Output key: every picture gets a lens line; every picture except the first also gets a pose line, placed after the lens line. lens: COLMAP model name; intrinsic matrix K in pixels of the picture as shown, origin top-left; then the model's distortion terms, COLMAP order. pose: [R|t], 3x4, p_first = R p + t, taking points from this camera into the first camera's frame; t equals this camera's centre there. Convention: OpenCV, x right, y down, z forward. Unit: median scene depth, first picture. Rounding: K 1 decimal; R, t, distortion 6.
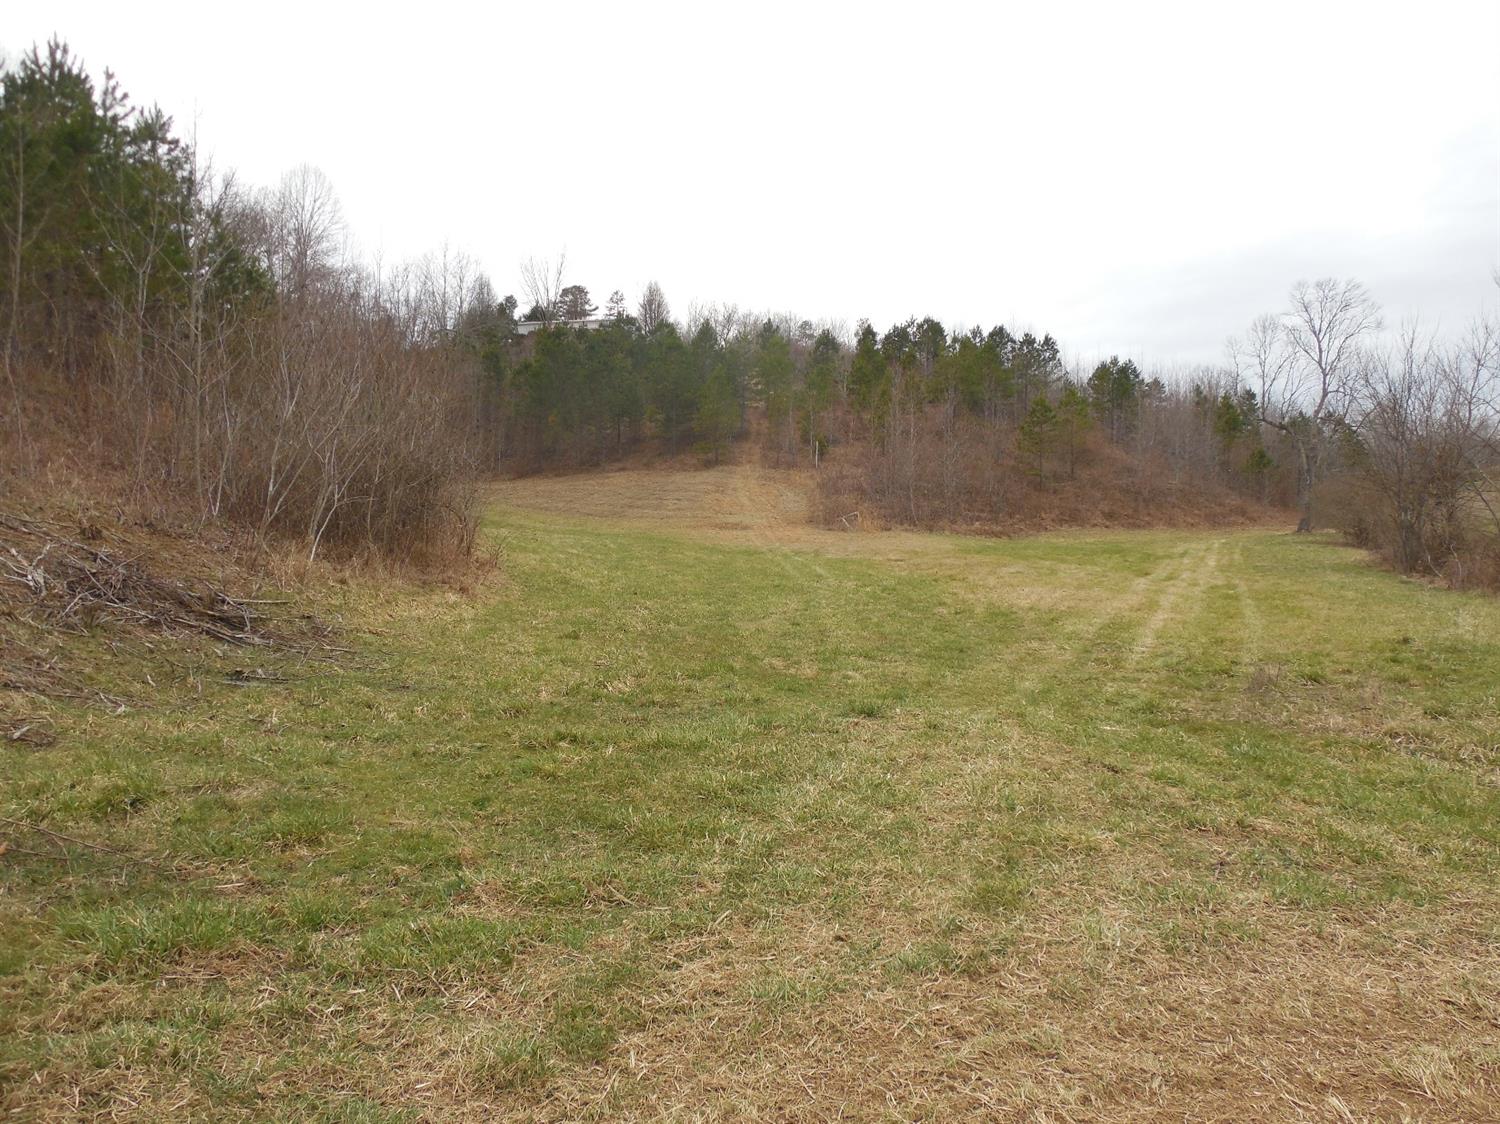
lens RADIAL K [[1128.3, 0, 752.0], [0, 1128.3, 548.3], [0, 0, 1]] dist [0.006535, 0.002572]
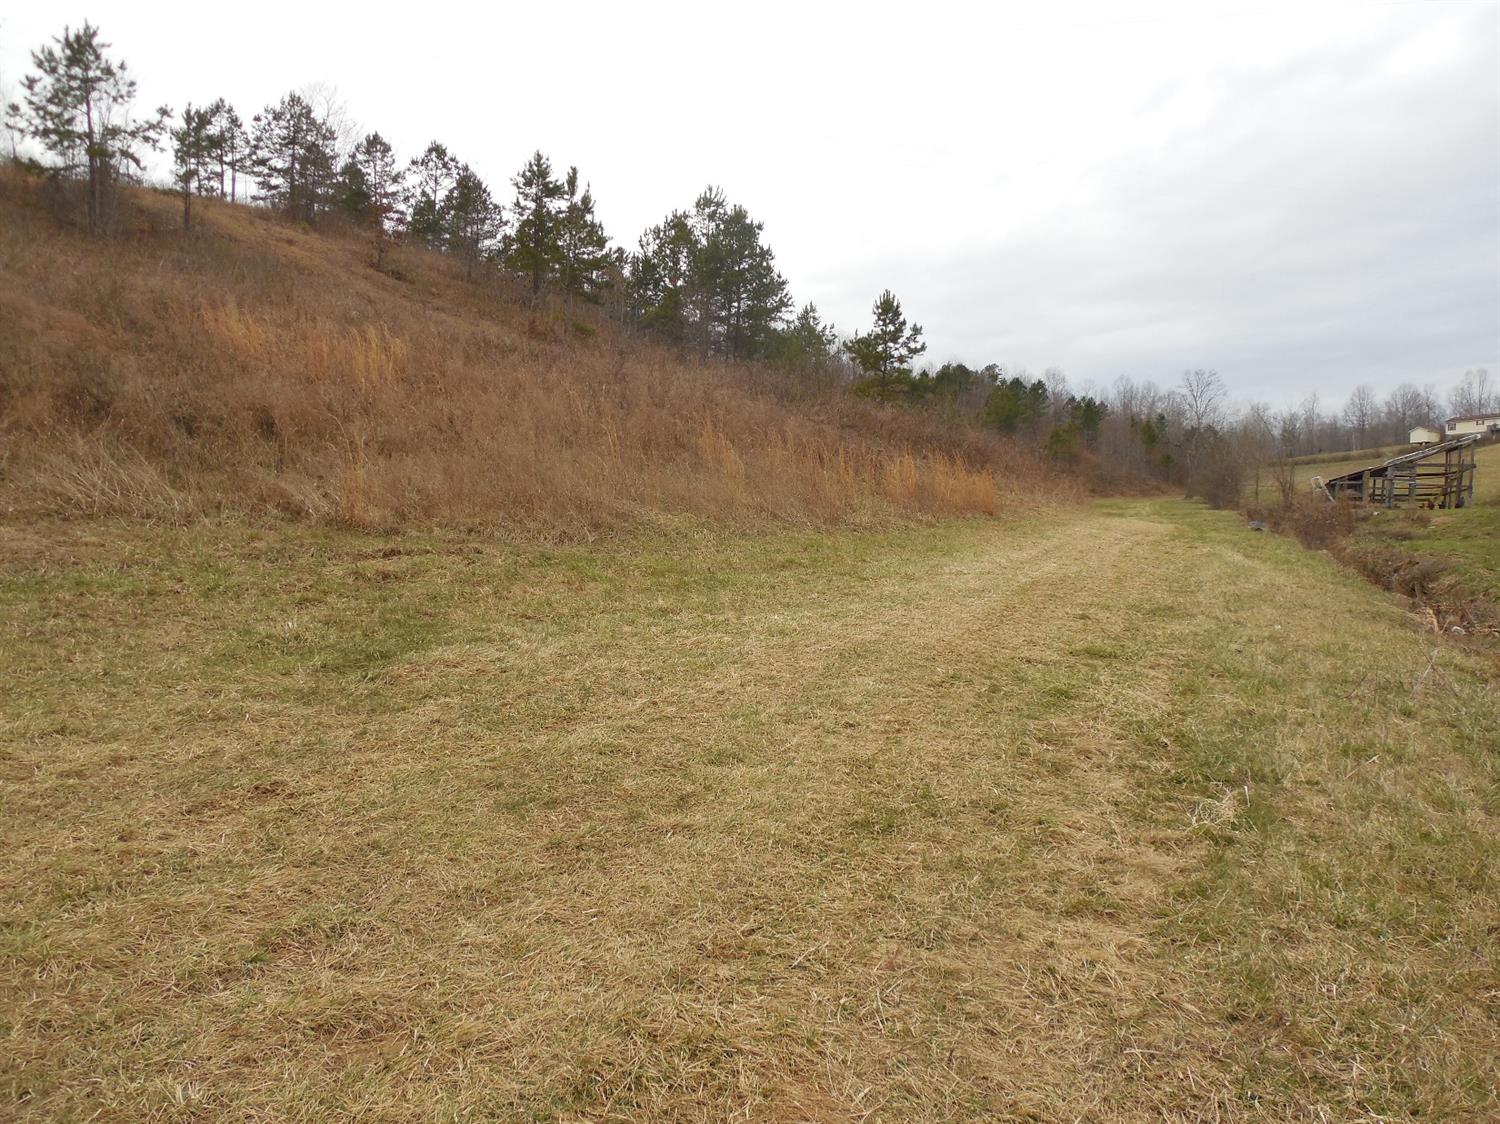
lens RADIAL K [[1128.3, 0, 752.0], [0, 1128.3, 548.3], [0, 0, 1]] dist [0.006535, 0.002572]
pose [[0.997788, -0.007964, 0.065994, -0.363907], [0.006379, 0.999687, 0.024207, 0.017783], [-0.066166, -0.023732, 0.997526, -0.830185]]
